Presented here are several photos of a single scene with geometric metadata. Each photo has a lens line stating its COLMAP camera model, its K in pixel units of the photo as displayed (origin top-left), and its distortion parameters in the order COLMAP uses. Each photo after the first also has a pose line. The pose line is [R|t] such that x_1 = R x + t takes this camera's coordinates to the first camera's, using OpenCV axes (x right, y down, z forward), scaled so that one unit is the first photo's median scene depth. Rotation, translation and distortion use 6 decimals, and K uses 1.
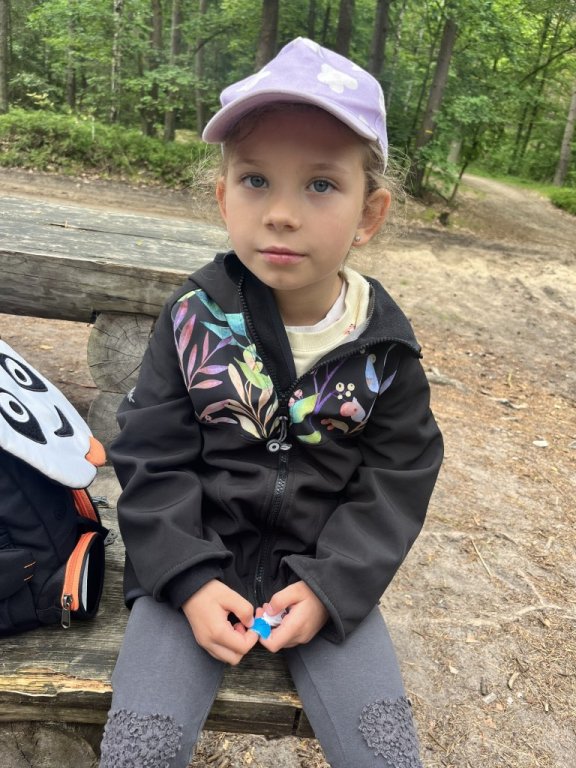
lens RADIAL K [[581.7, 0, 286.8], [0, 581.7, 387.1], [0, 0, 1]] dist [0.047333, -0.082646]
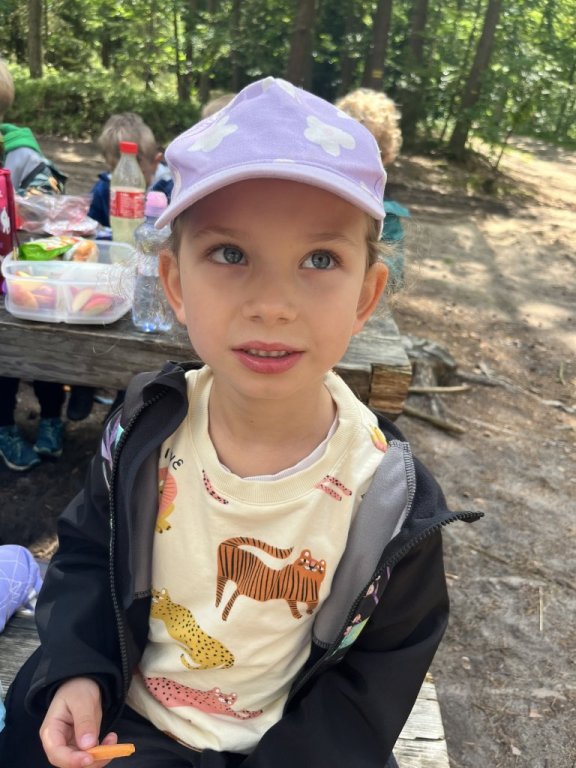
lens RADIAL K [[581.7, 0, 283.0], [0, 581.7, 383.2], [0, 0, 1]] dist [0.047333, -0.082646]
pose [[0.998140, 0.016981, -0.058551, -0.030899], [-0.013684, 0.998323, 0.056248, -0.109023], [0.059408, -0.055342, 0.996699, 0.060376]]
